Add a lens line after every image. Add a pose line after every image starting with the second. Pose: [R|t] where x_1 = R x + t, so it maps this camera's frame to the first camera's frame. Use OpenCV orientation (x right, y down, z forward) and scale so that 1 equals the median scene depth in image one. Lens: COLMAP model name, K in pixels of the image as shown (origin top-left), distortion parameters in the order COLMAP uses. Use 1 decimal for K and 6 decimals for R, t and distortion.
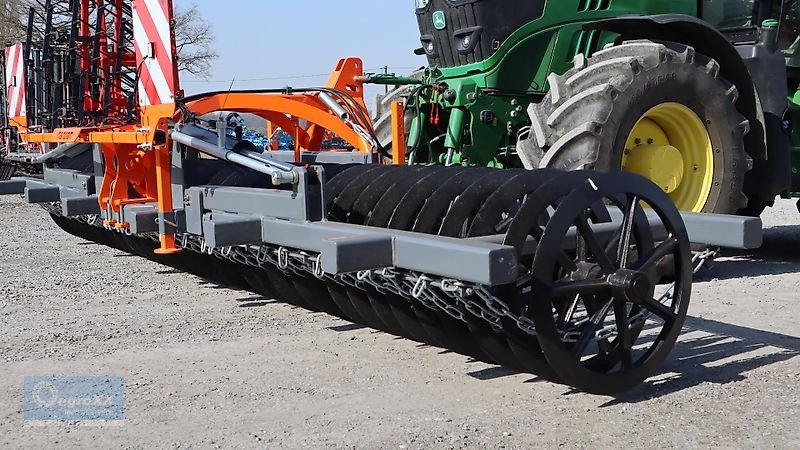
lens RADIAL K [[957.1, 0, 396.0], [0, 957.1, 225.4], [0, 0, 1]] dist [0.006586, 0.000000]
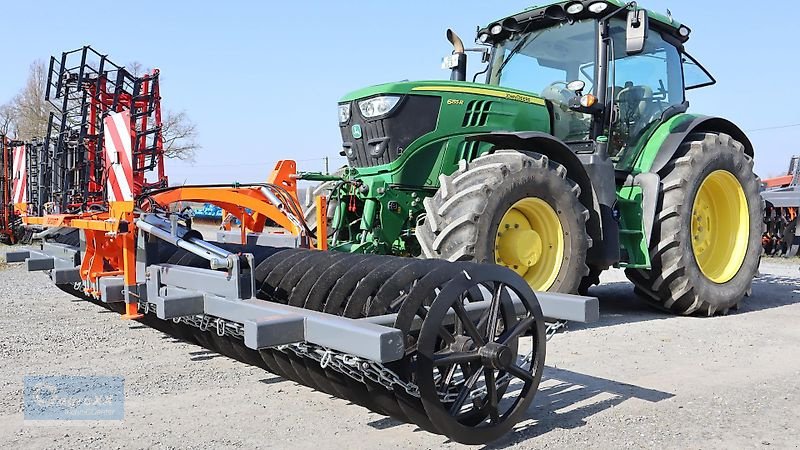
lens RADIAL K [[714.4, 0, 398.9], [0, 714.4, 227.5], [0, 0, 1]] dist [-0.056410, 0.039034]
pose [[0.996059, 0.005577, 0.088523, 0.019447], [0.000223, 0.997861, -0.065374, -0.023706], [-0.088698, 0.065136, 0.993927, 0.045262]]
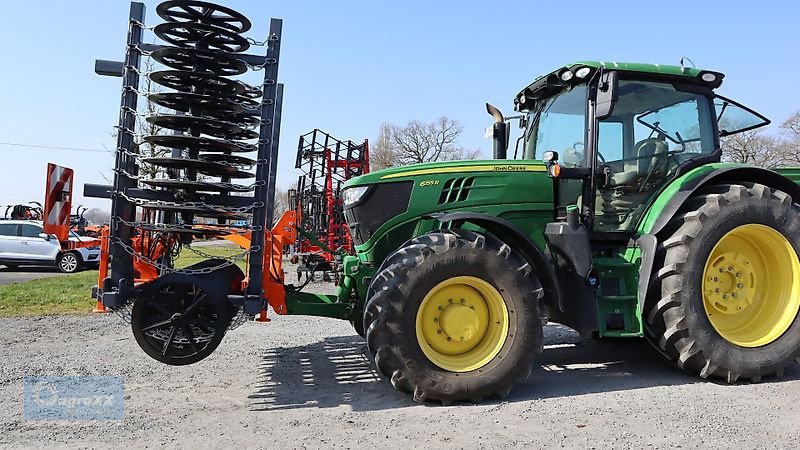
lens RADIAL K [[562.5, 0, 394.4], [0, 562.5, 228.1], [0, 0, 1]] dist [-0.105410, 0.029764]
pose [[0.929366, -0.030949, -0.367860, 0.514384], [0.004819, 0.997412, -0.071740, -0.148015], [0.369128, 0.064900, 0.927110, 0.215369]]
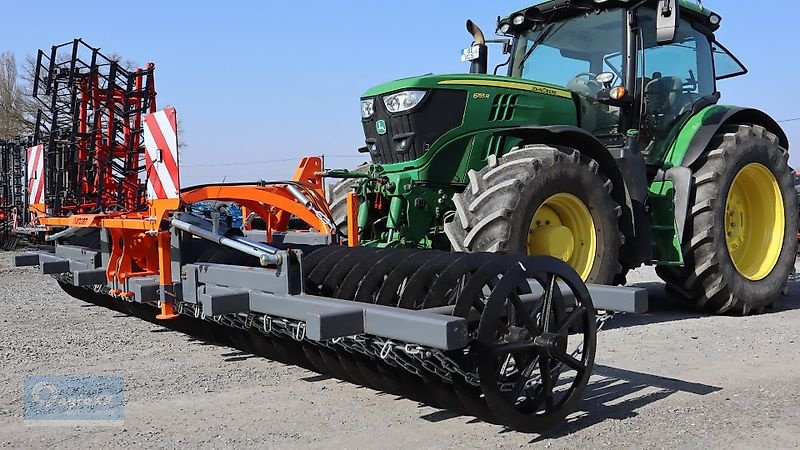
lens RADIAL K [[767.2, 0, 397.1], [0, 767.2, 227.0], [0, 0, 1]] dist [-0.029808, 0.000000]
pose [[0.996158, -0.004102, 0.087482, -0.026489], [0.010168, 0.997564, -0.069009, -0.014301], [-0.086986, 0.069633, 0.993773, -0.000622]]
